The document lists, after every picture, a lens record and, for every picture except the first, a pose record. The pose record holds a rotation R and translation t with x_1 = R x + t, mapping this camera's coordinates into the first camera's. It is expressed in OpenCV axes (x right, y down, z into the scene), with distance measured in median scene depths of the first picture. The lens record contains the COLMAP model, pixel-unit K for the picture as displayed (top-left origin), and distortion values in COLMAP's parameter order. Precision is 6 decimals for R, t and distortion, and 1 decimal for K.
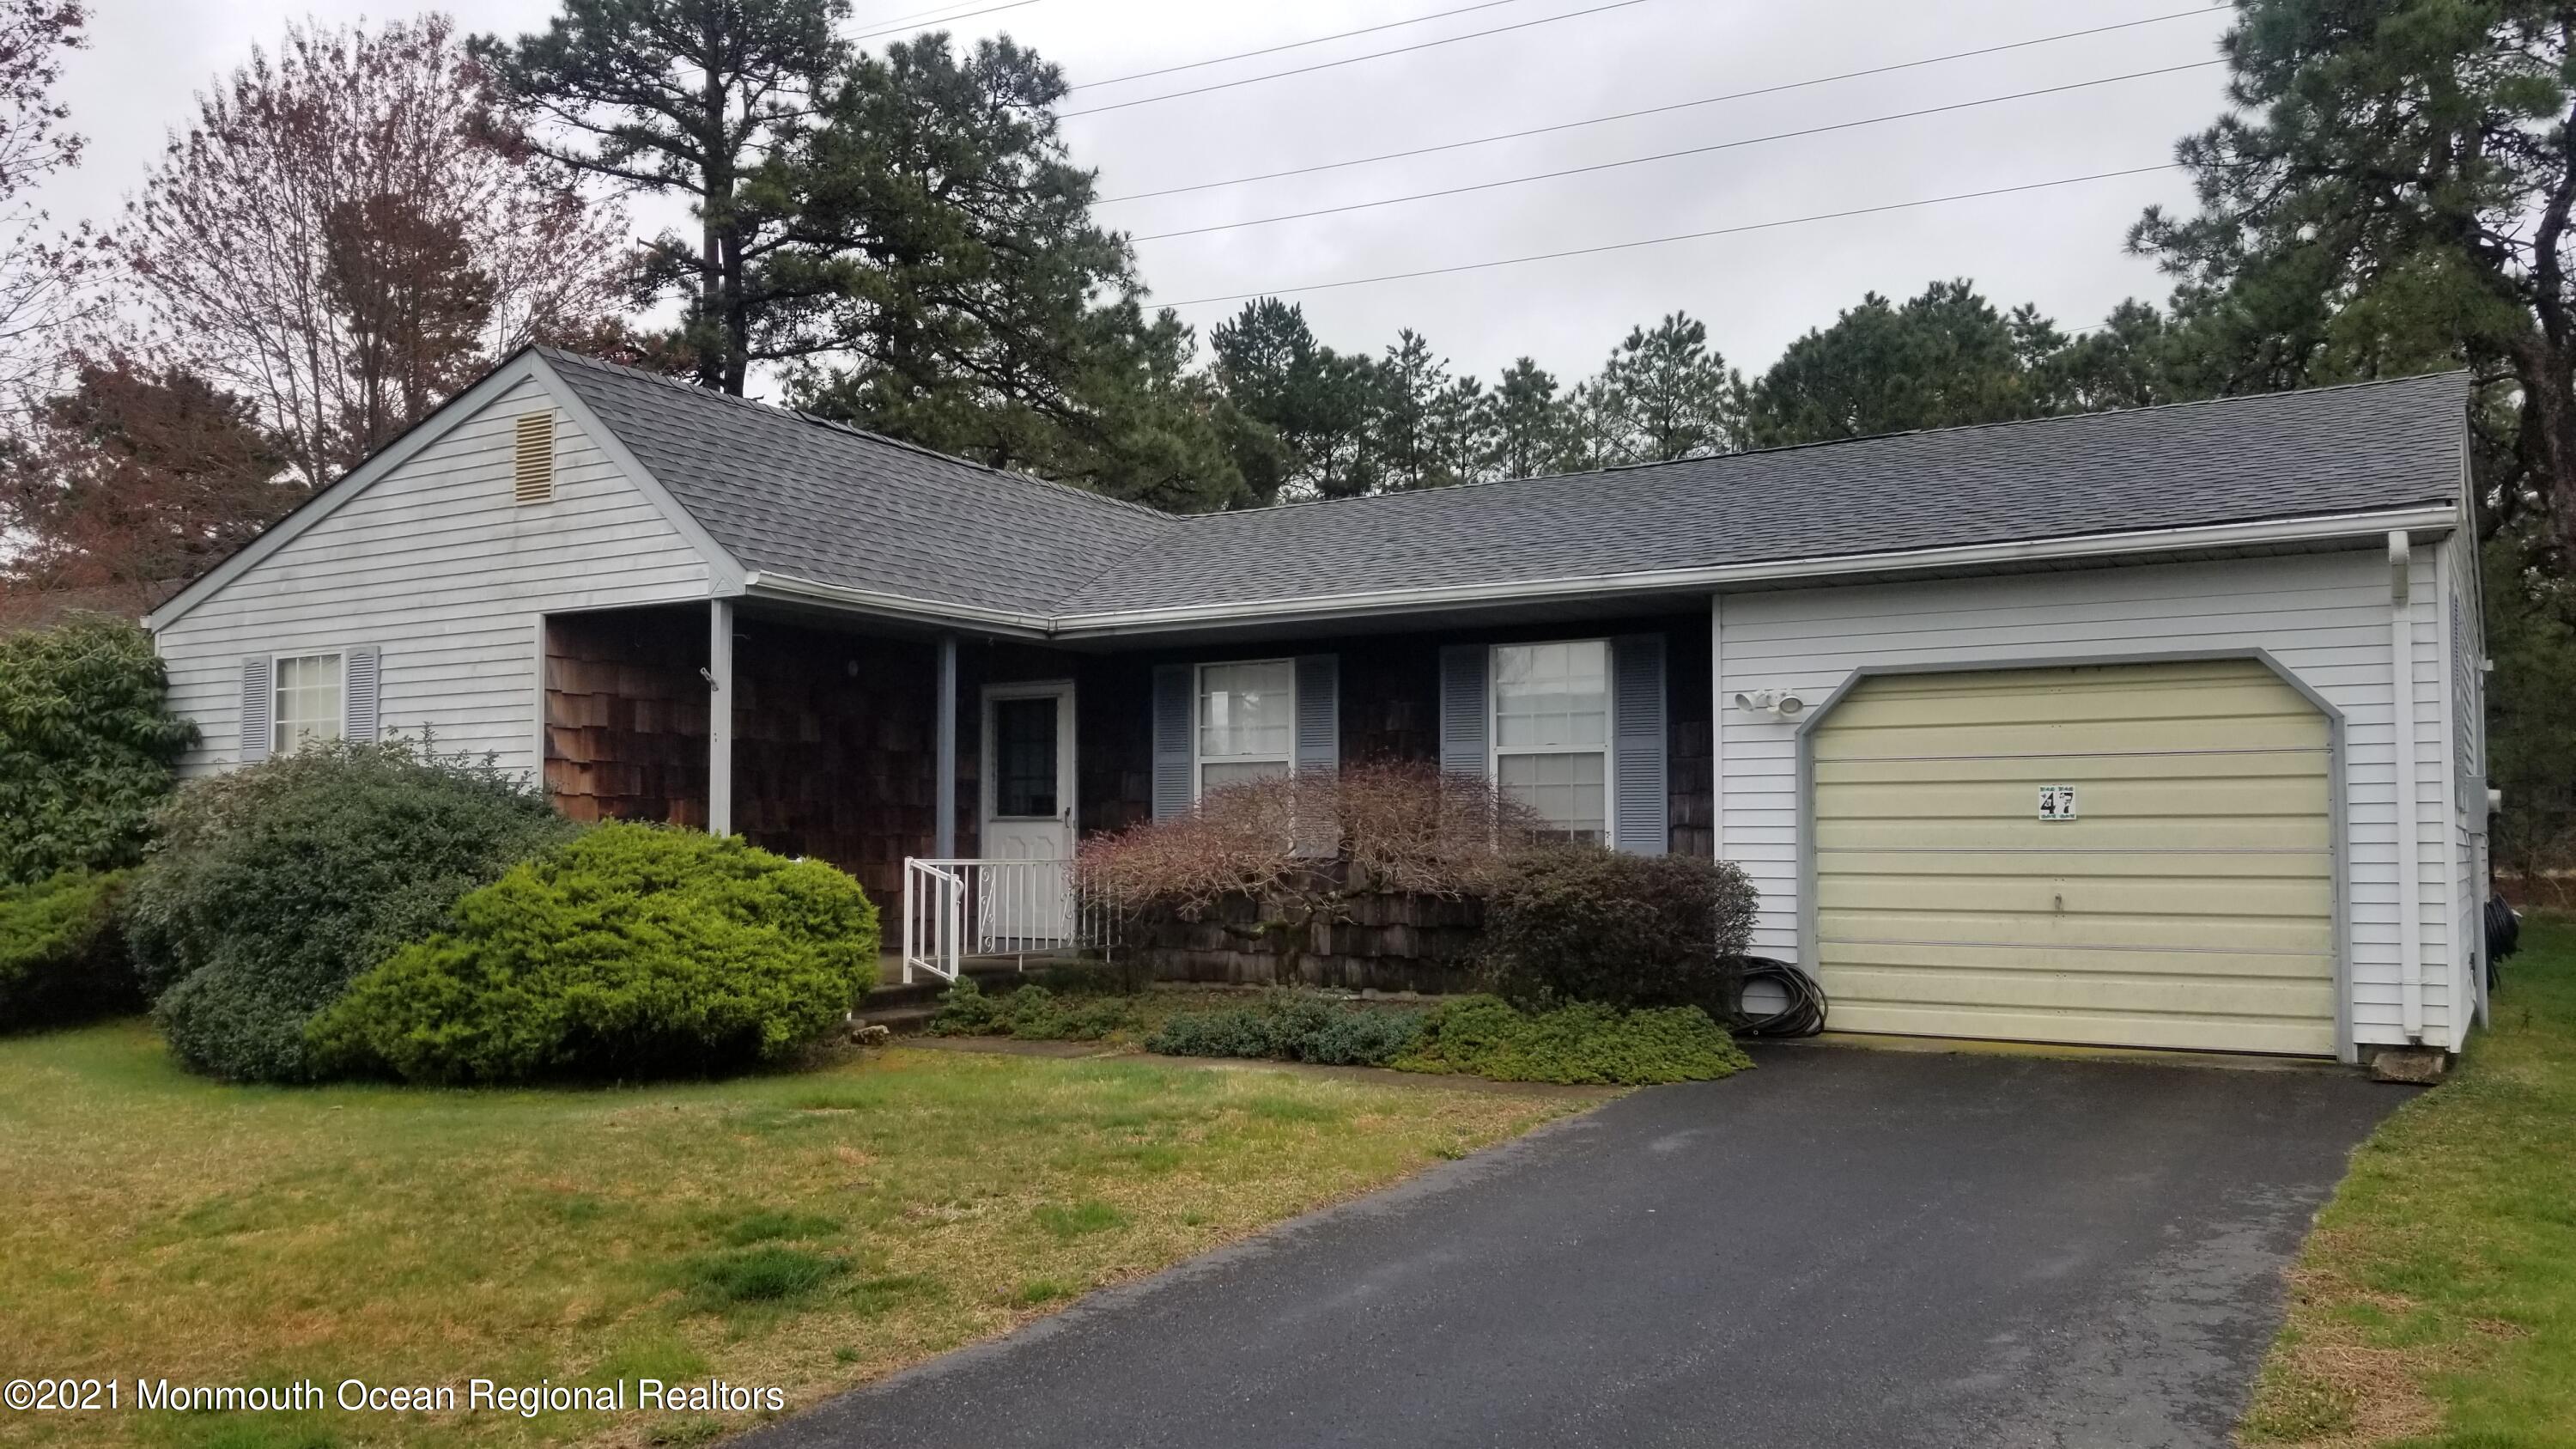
lens RADIAL K [[2004.5, 0, 1154.9], [0, 2004.5, 723.0], [0, 0, 1]] dist [0.089758, -0.124107]
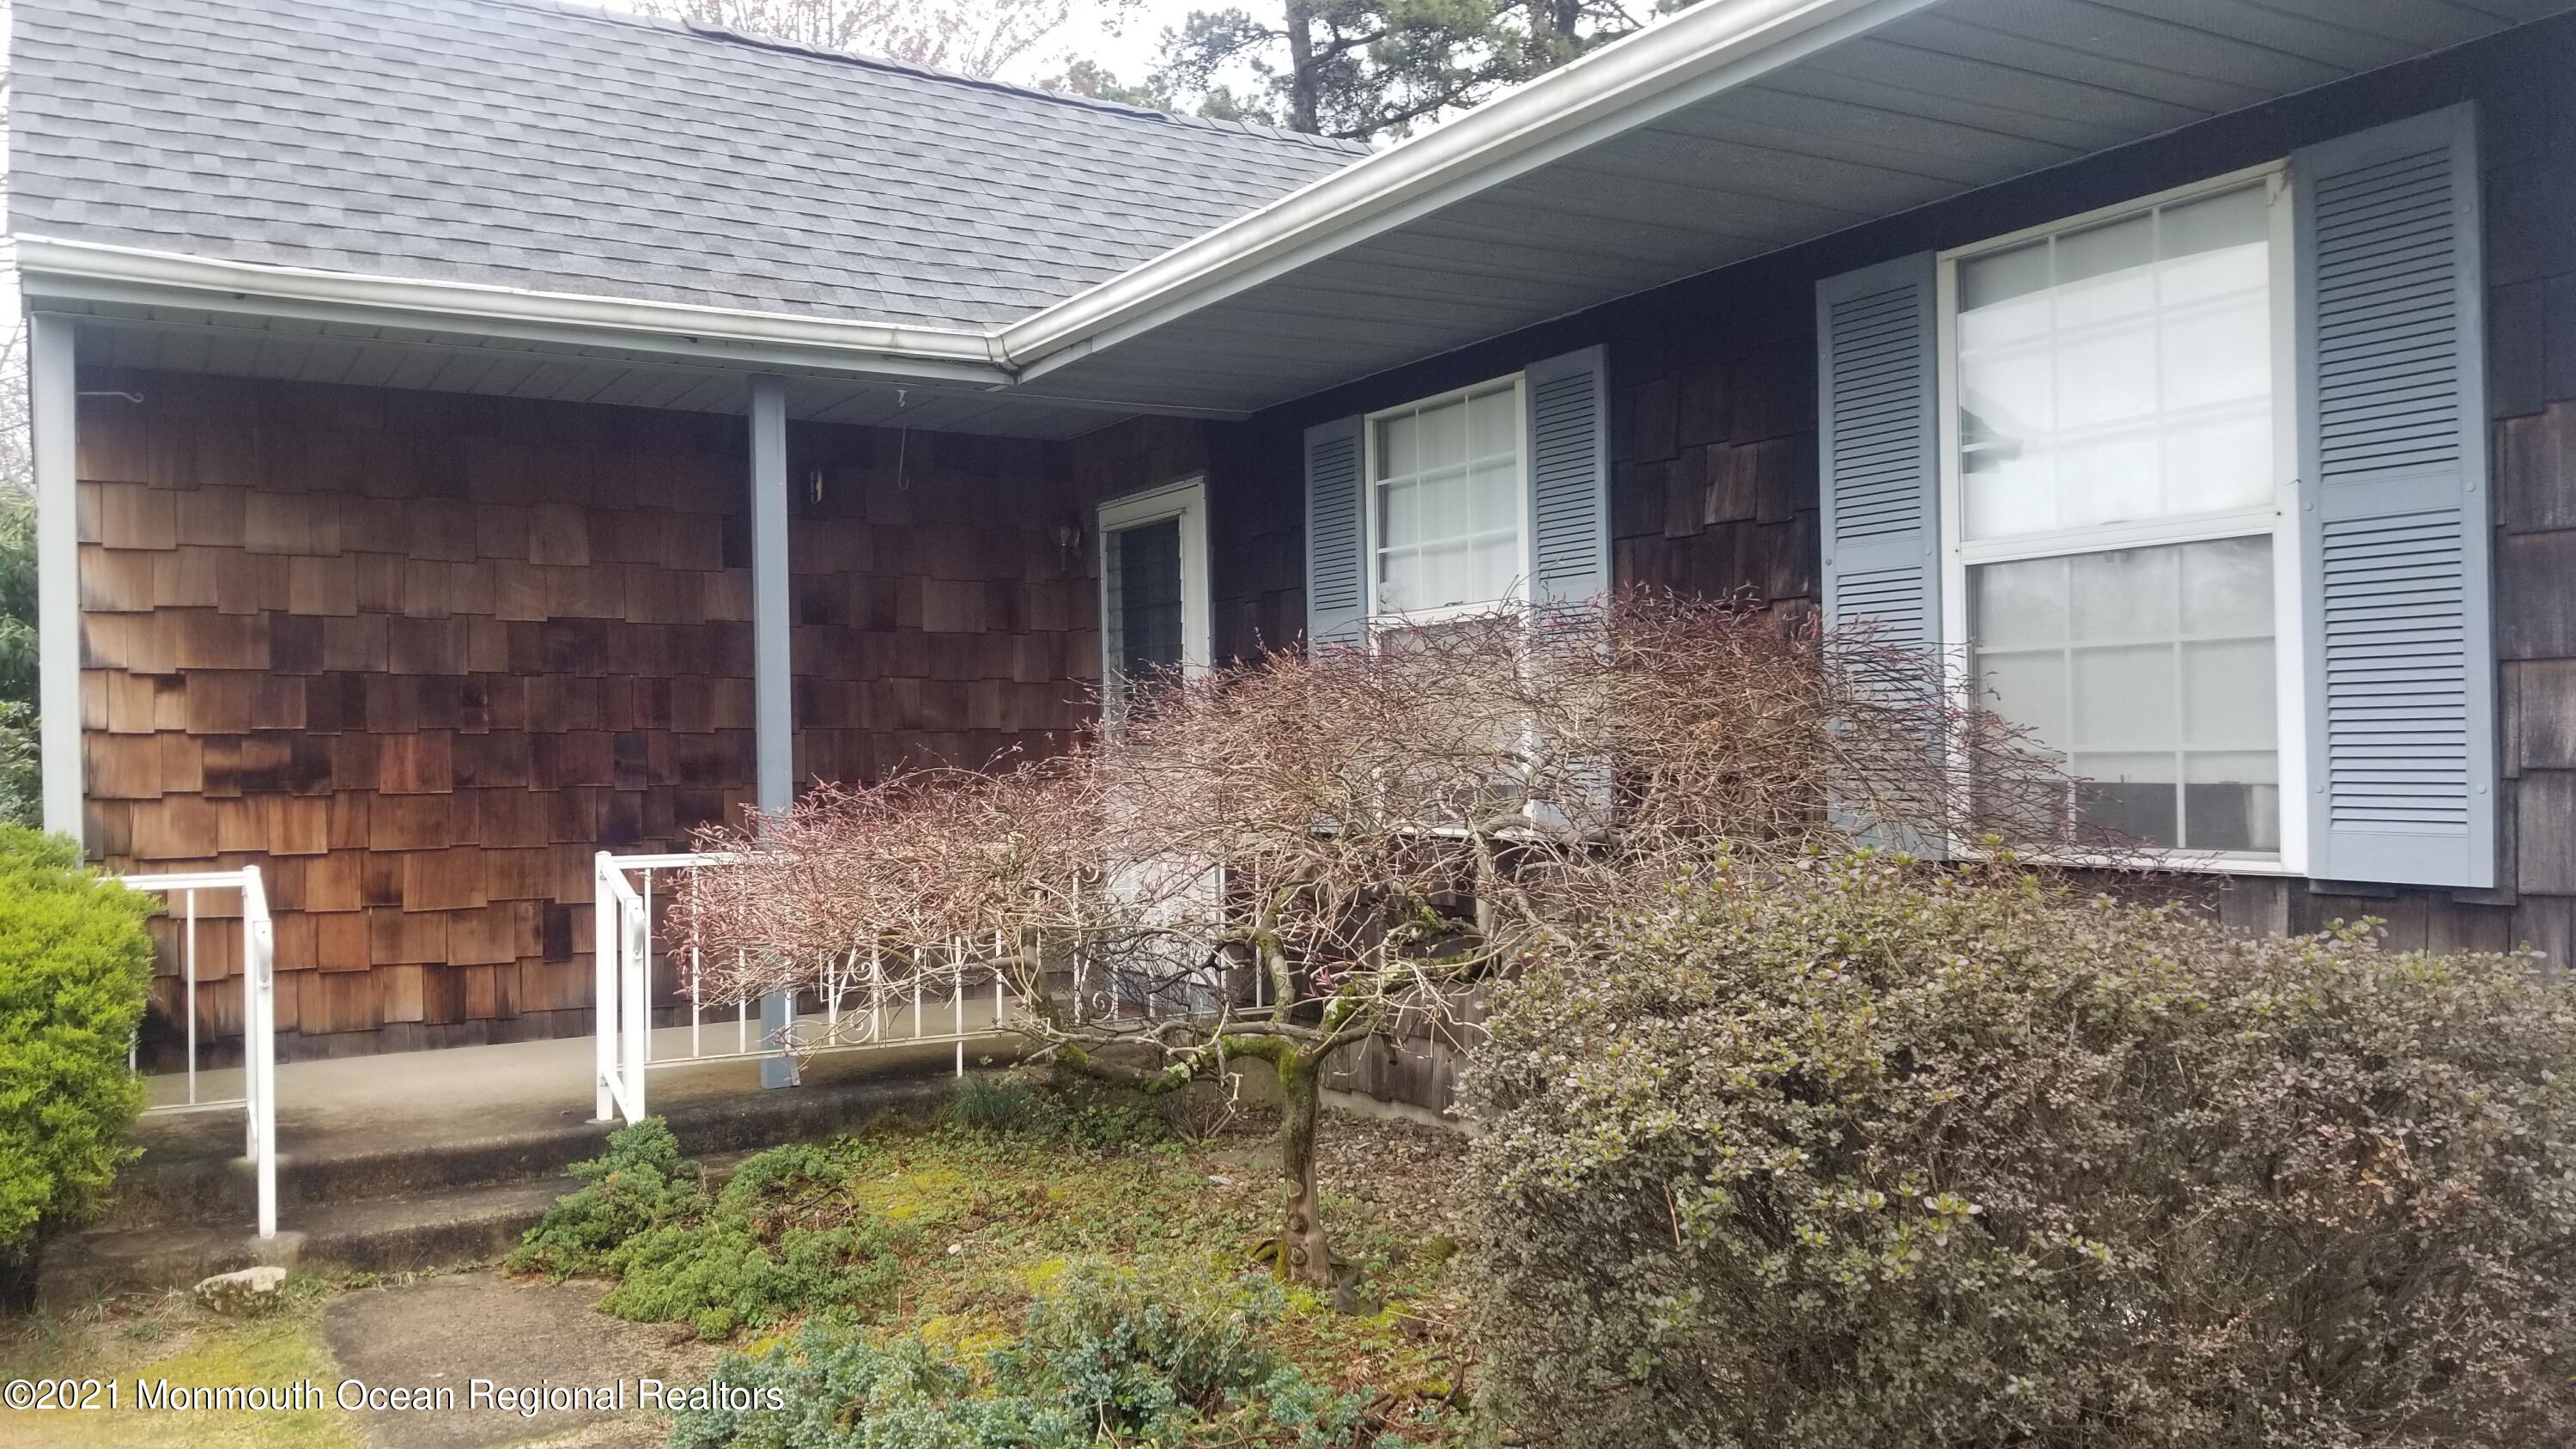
lens RADIAL K [[1978.6, 0, 1208.6], [0, 1978.6, 774.2], [0, 0, 1]] dist [0.093627, -0.138939]
pose [[0.901890, -0.009051, -0.431871, 0.216628], [0.041632, 0.996948, 0.066048, 0.024430], [0.429955, -0.077547, 0.899514, 0.670877]]
